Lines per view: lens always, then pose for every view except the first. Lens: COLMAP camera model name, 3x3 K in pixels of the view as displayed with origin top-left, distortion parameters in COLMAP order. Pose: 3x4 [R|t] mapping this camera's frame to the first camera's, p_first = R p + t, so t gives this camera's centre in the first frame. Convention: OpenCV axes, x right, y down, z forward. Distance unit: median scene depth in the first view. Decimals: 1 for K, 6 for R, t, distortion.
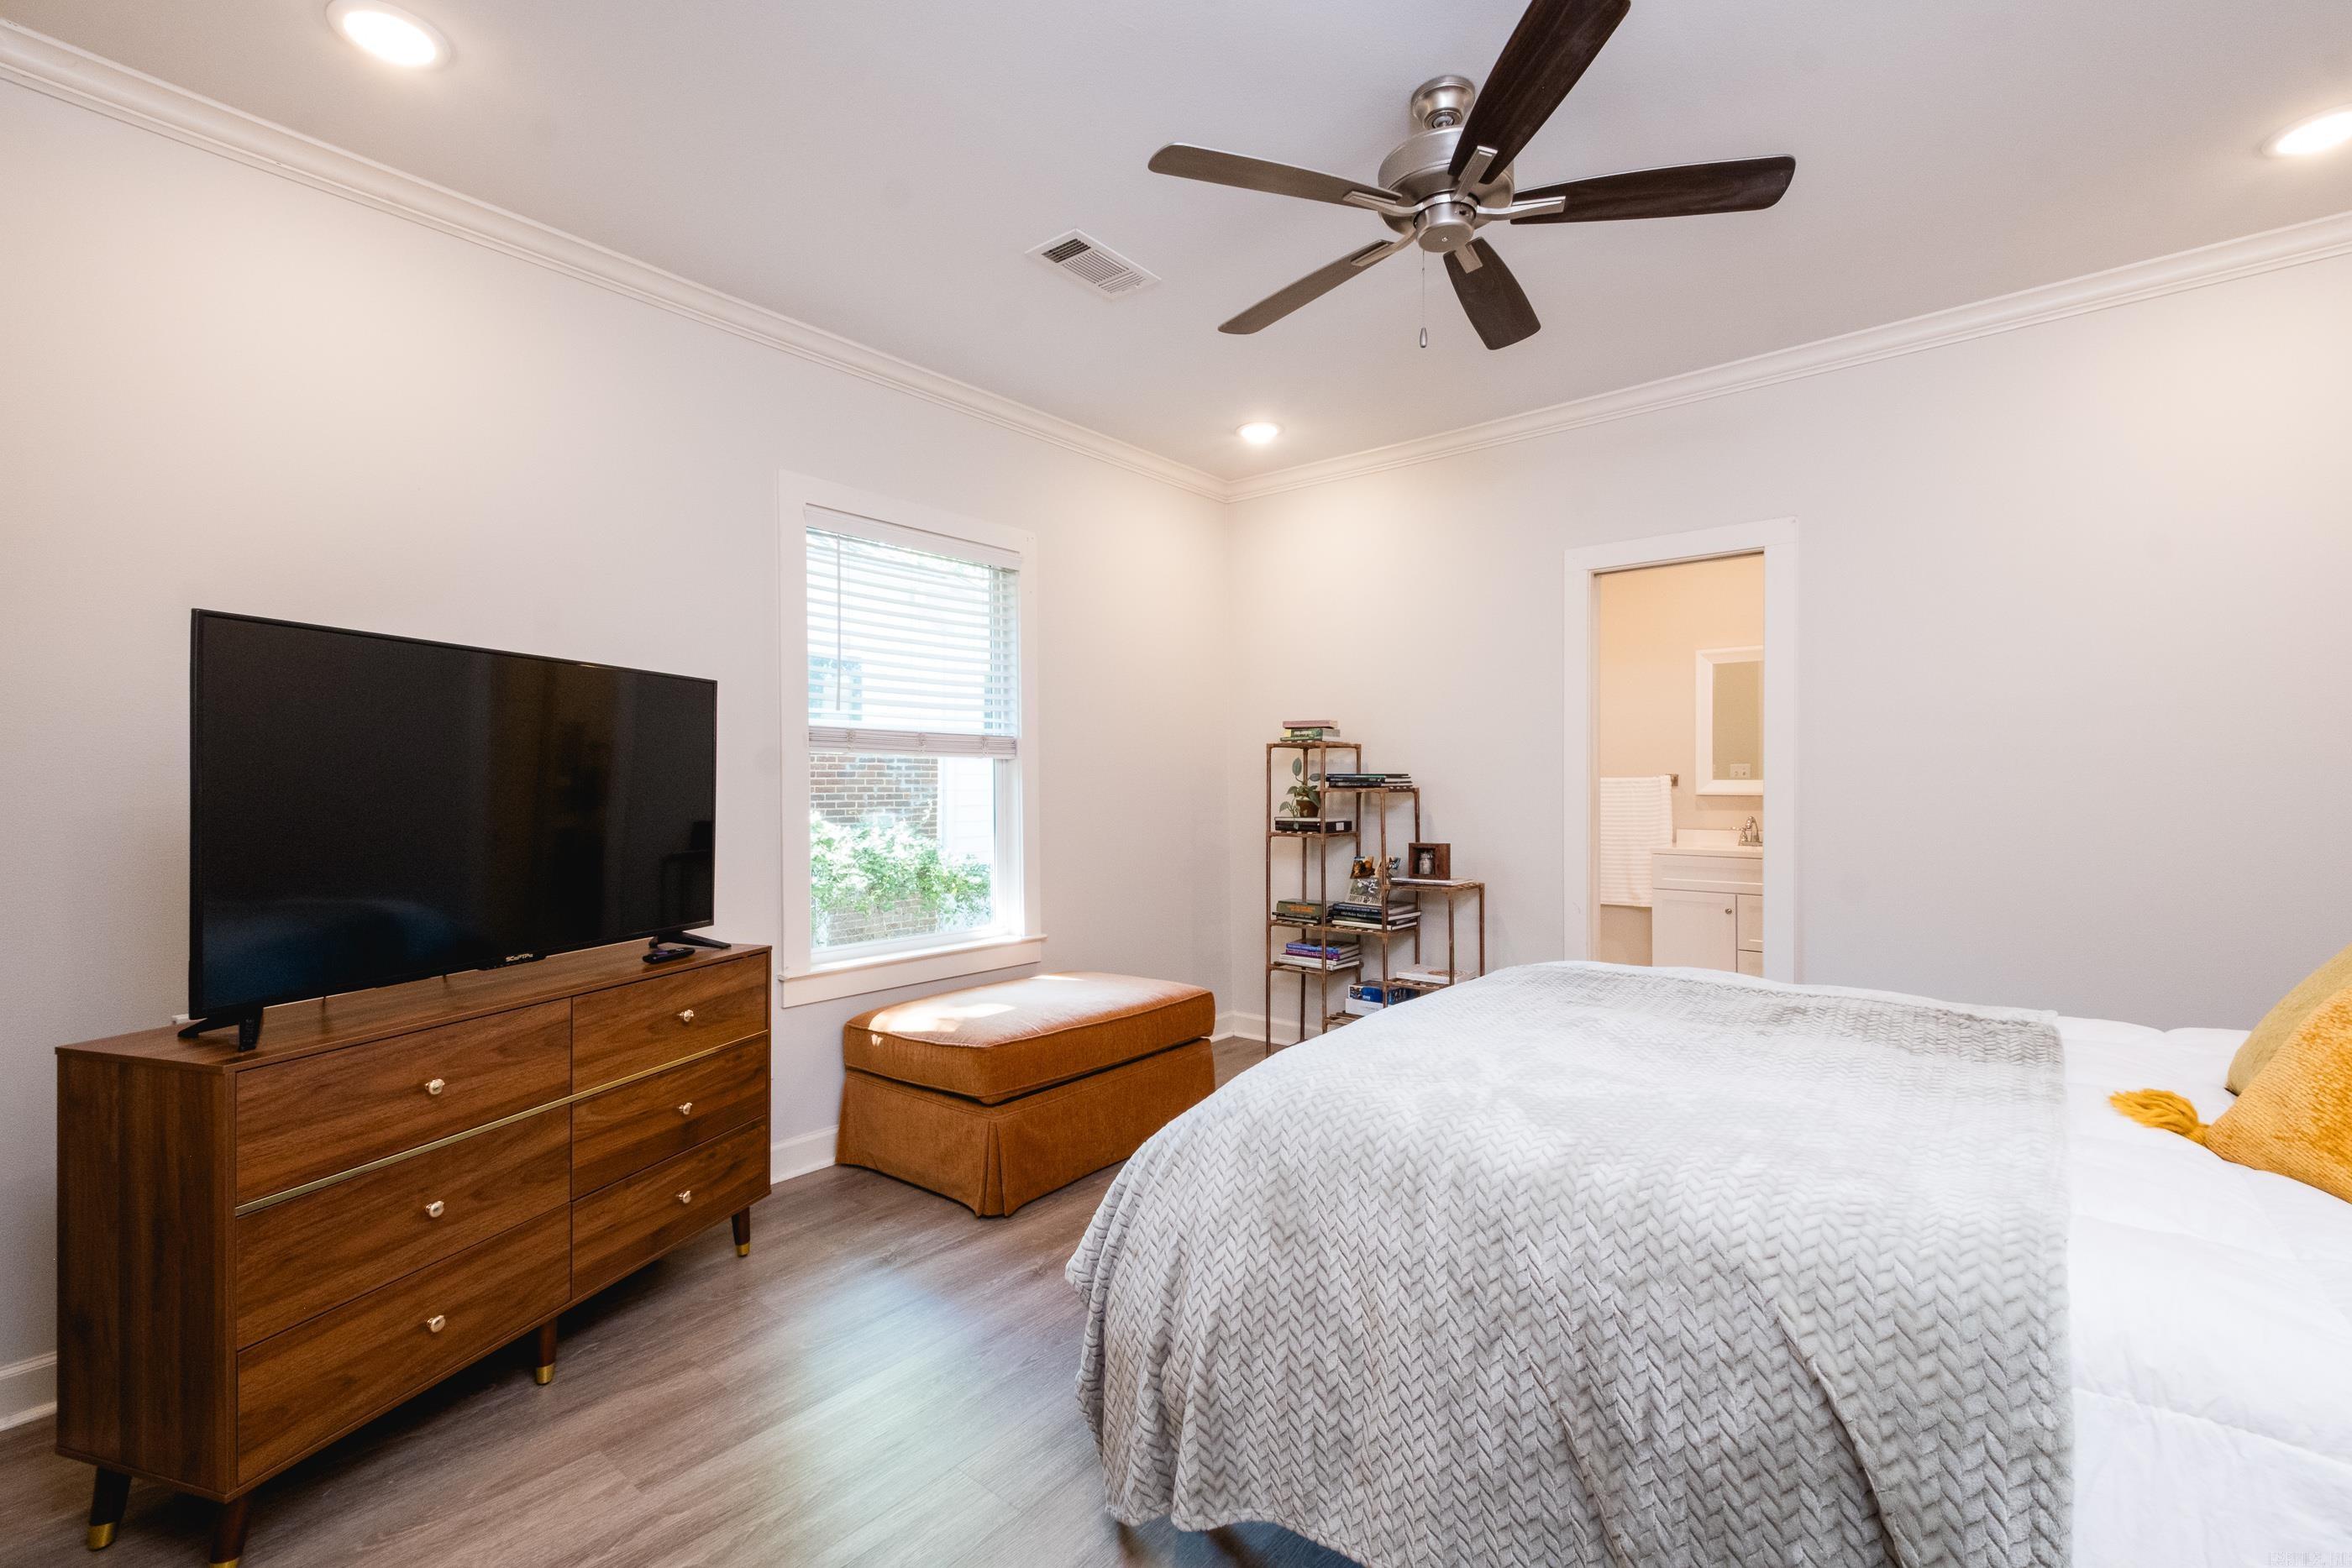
lens RADIAL K [[1014.4, 0, 1212.7], [0, 1014.4, 784.7], [0, 0, 1]] dist [0.017433, -0.010298]
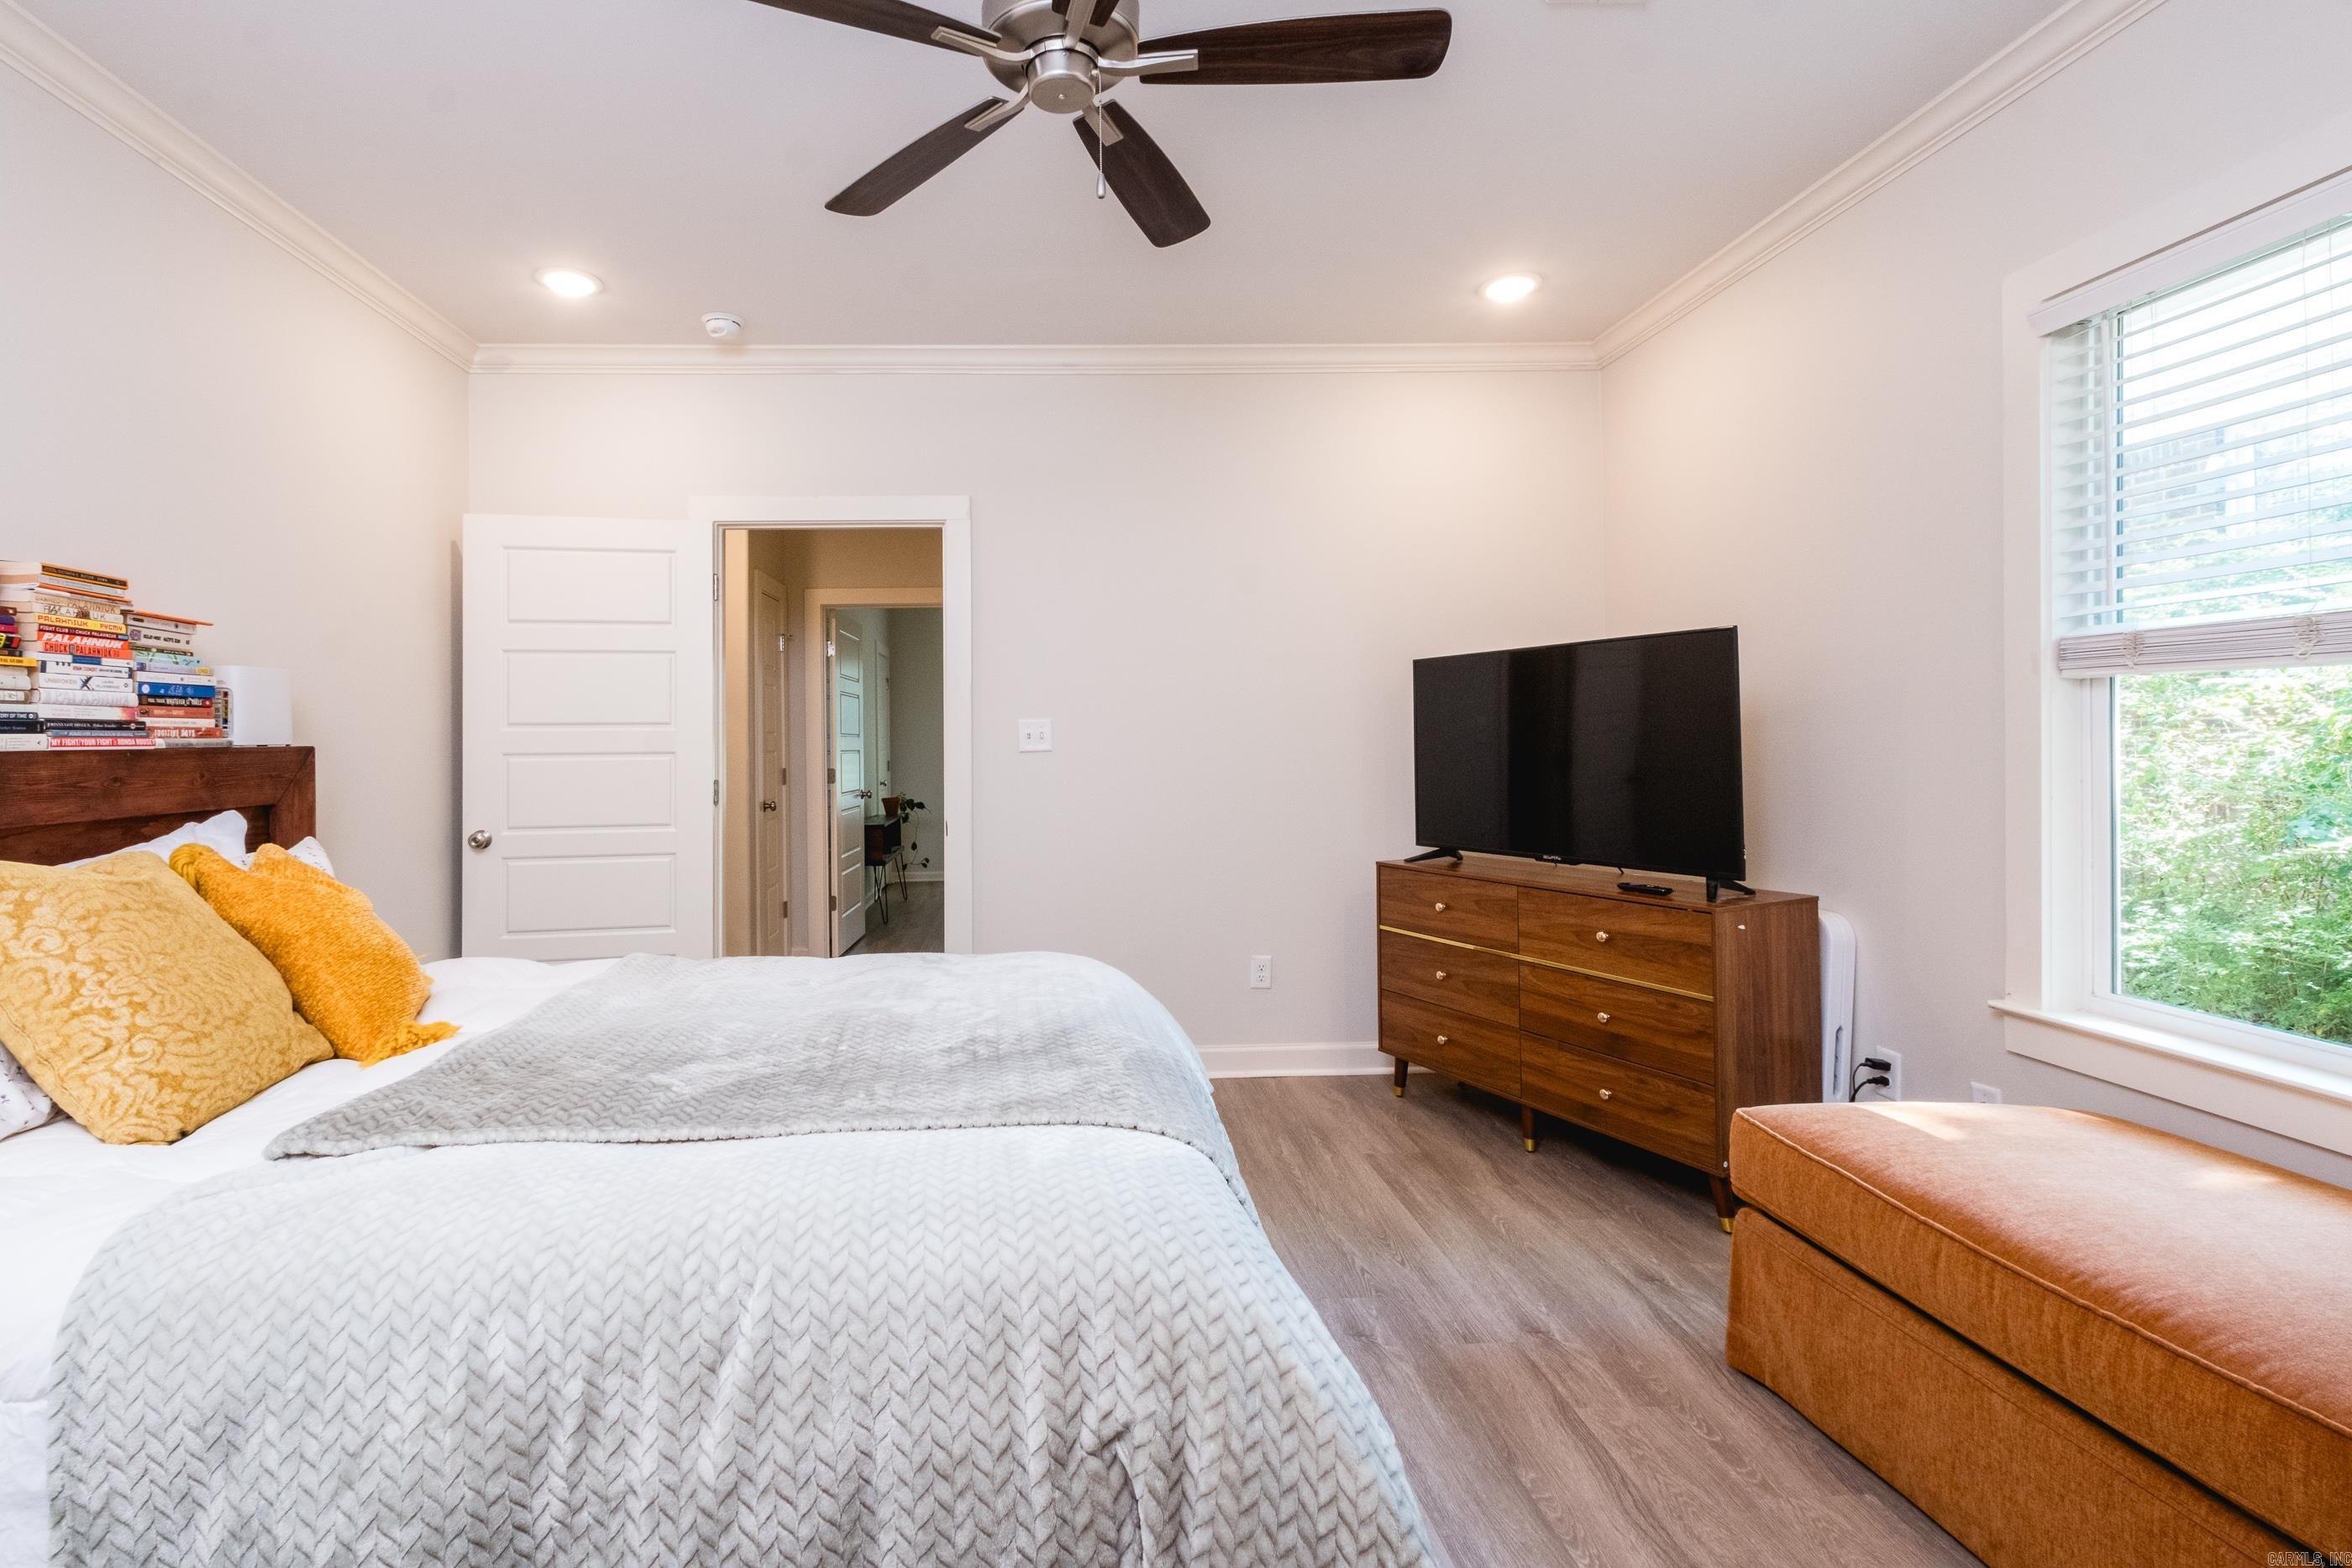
lens RADIAL K [[1144.4, 0, 1174.7], [0, 1144.4, 739.6], [0, 0, 1]] dist [0.000116, -0.000176]
pose [[-0.709469, 0.005846, -0.704712, 0.812960], [0.010236, 0.999946, -0.002010, 0.001368], [0.704662, -0.008640, -0.709490, 1.738189]]
